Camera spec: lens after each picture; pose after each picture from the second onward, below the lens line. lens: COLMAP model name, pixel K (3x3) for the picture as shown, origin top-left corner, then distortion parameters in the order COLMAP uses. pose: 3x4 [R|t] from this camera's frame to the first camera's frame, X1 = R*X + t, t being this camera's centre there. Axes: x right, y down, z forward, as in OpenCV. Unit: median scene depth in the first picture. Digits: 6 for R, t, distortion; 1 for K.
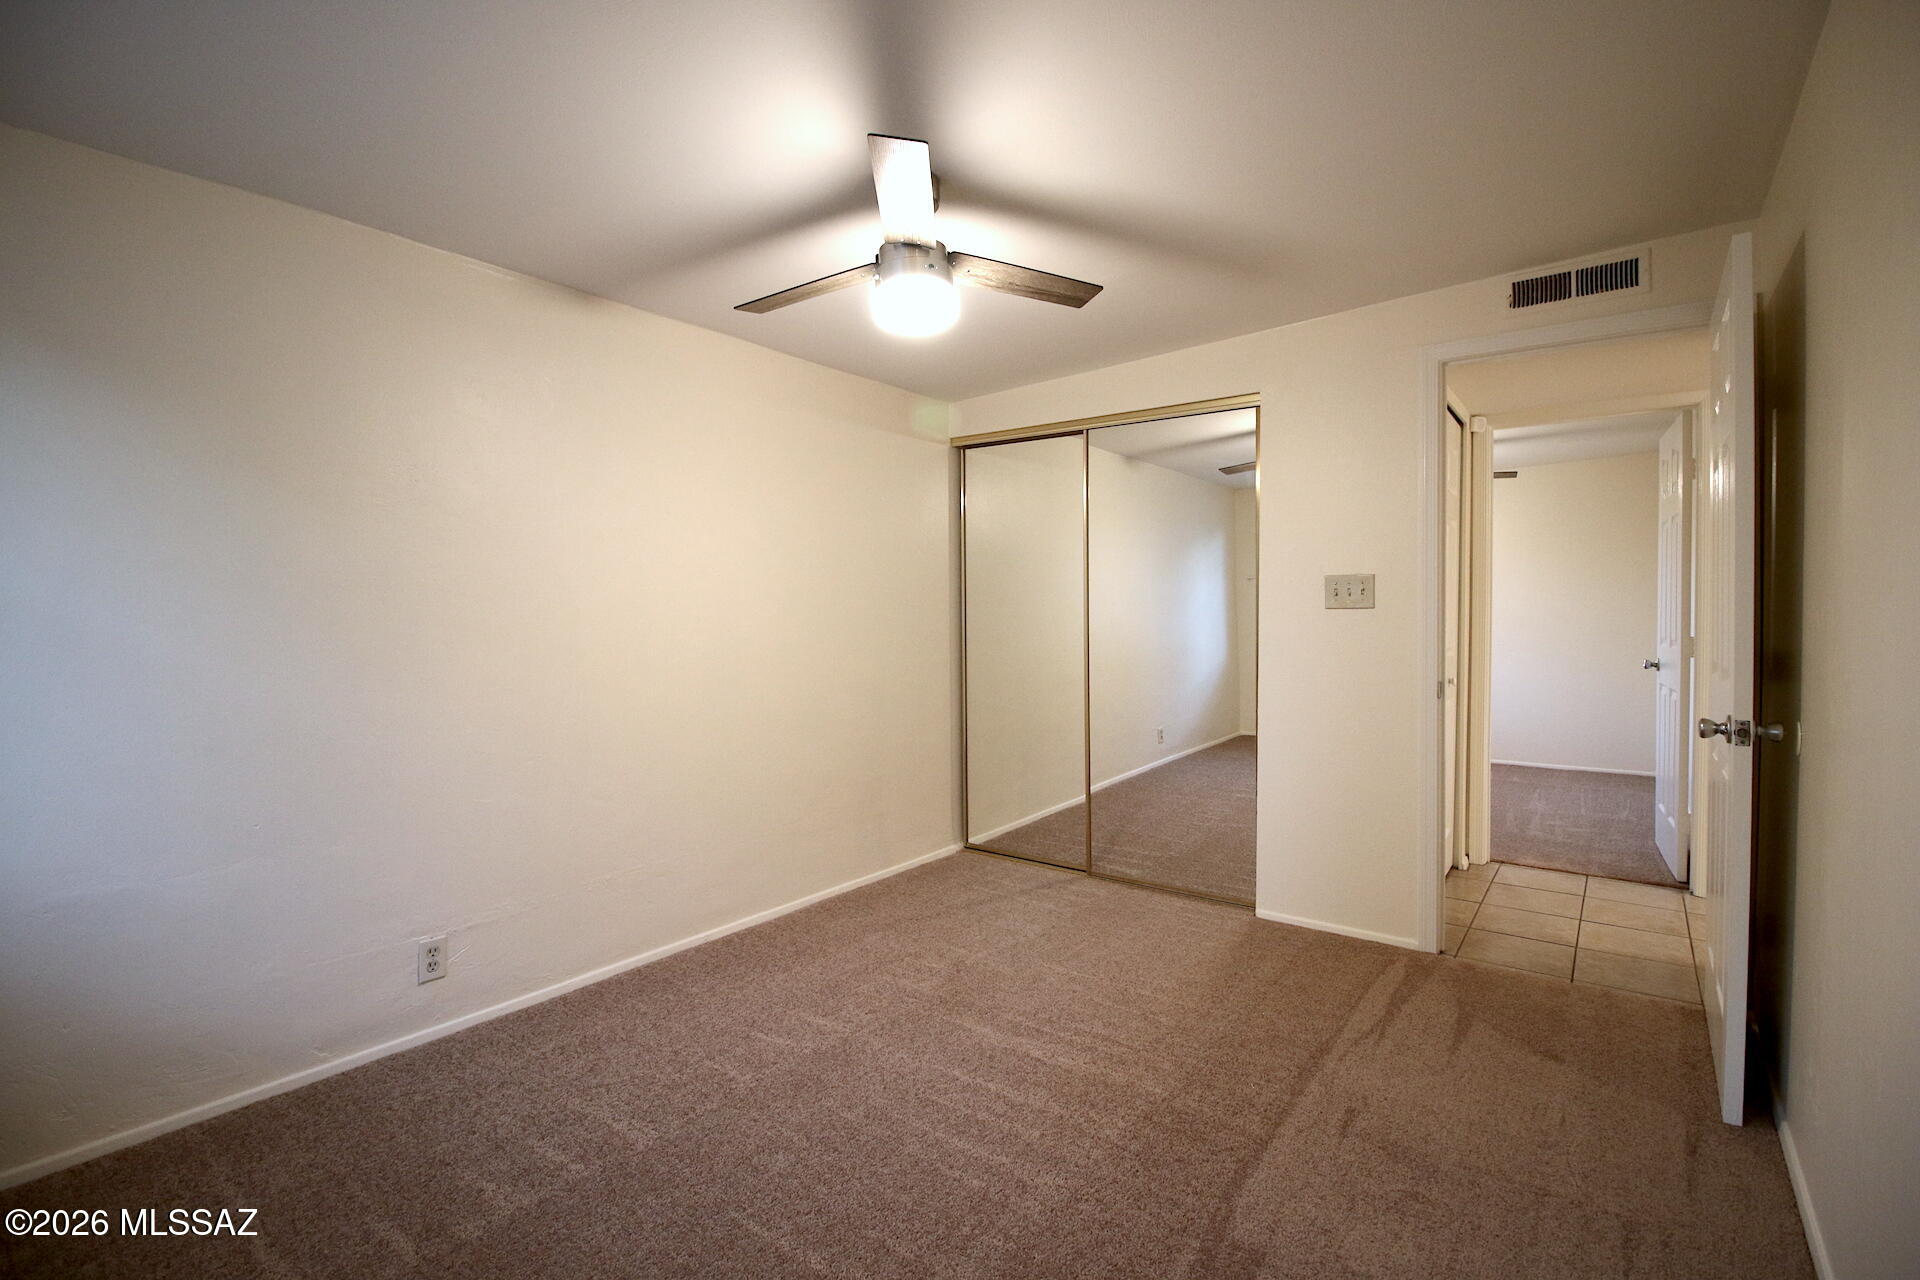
lens RADIAL K [[883.5, 0, 967.7], [0, 883.5, 630.1], [0, 0, 1]] dist [0.000307, -0.012908]
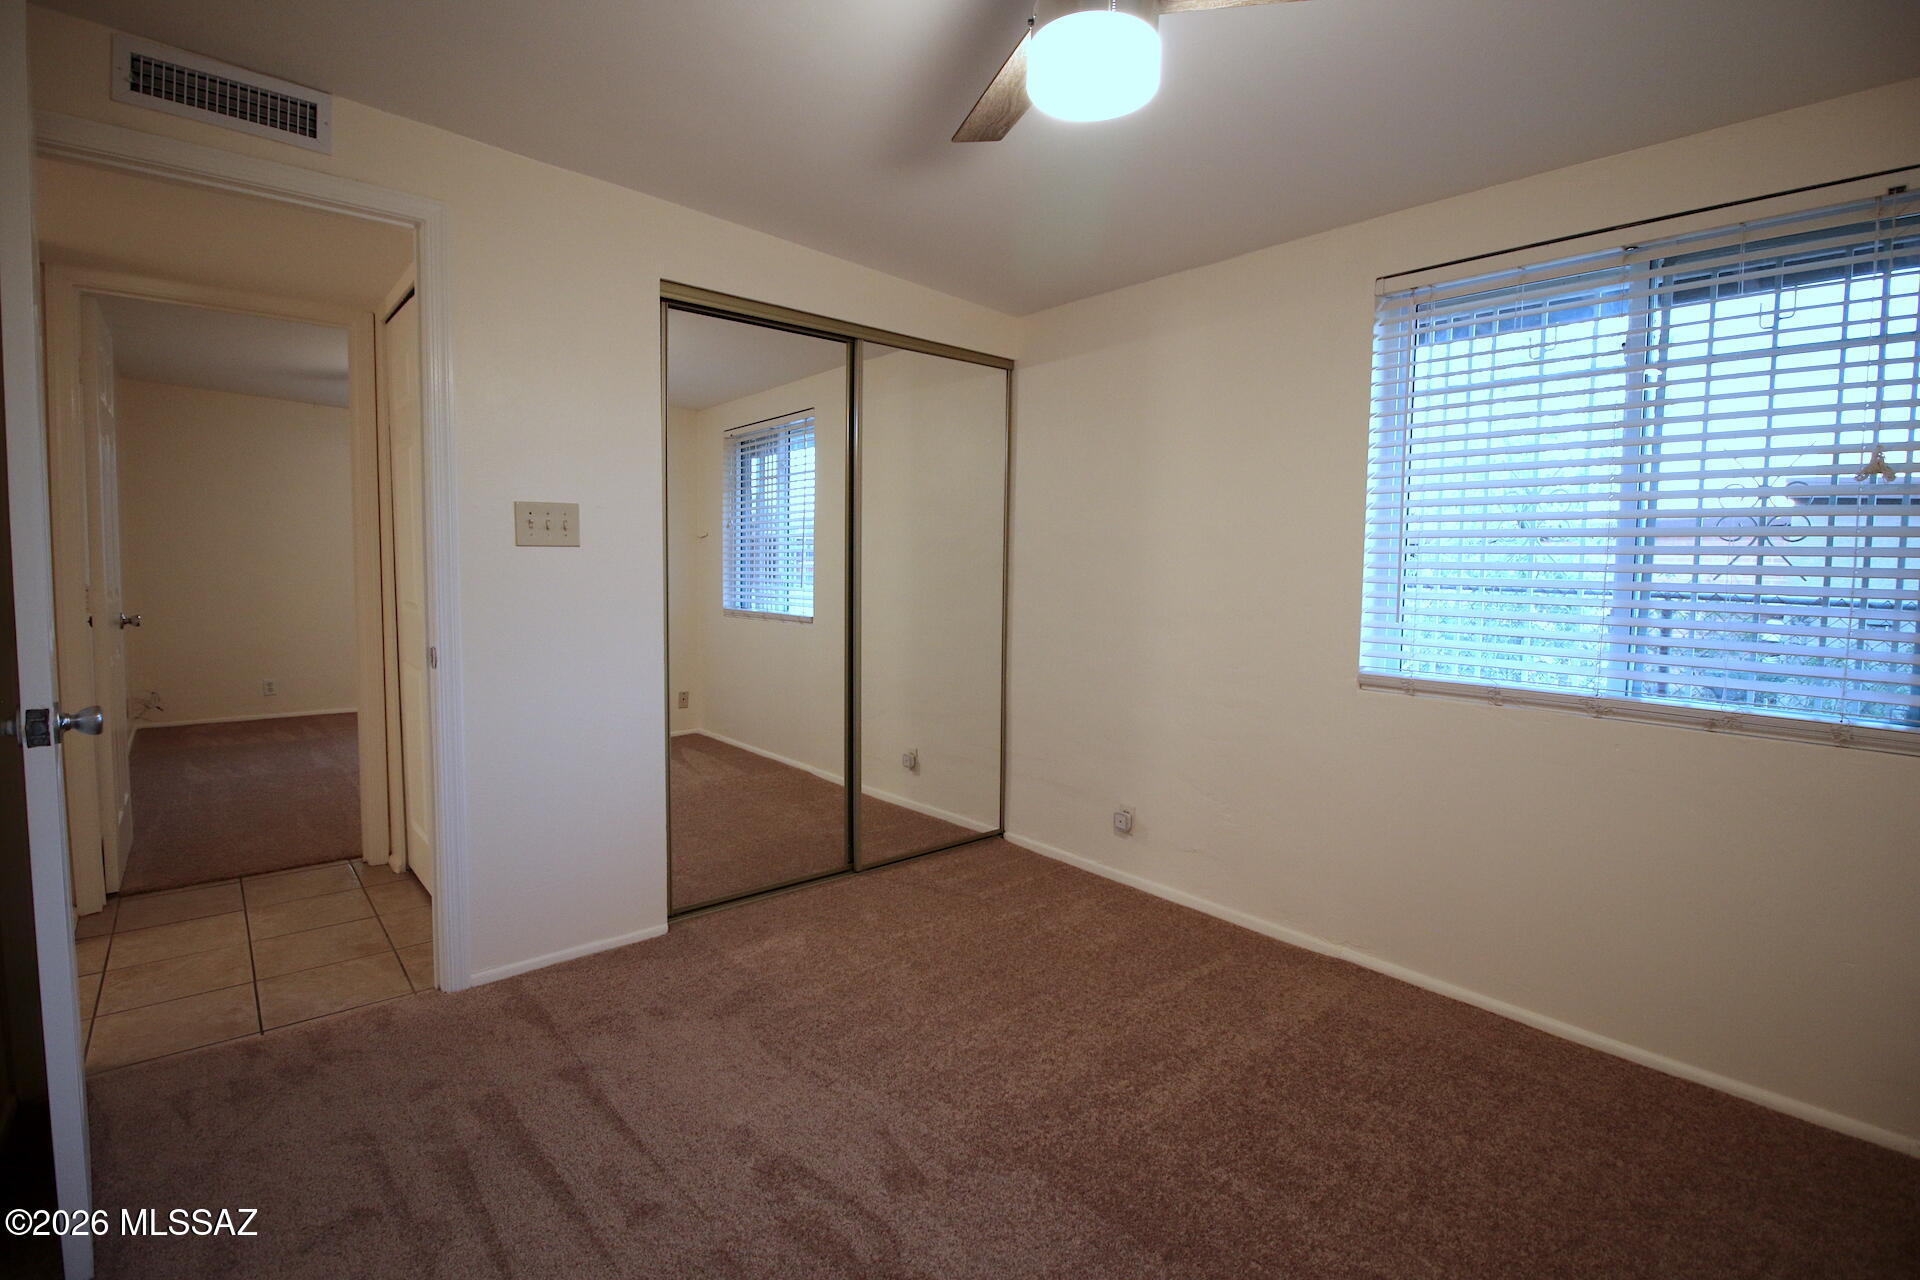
lens RADIAL K [[908.7, 0, 951.9], [0, 908.7, 627.5], [0, 0, 1]] dist [-0.001159, -0.018530]
pose [[-0.234164, 0.068324, -0.969793, 1.114962], [-0.036147, 0.996226, 0.078914, -0.029954], [0.971525, 0.053534, -0.230810, 1.516312]]
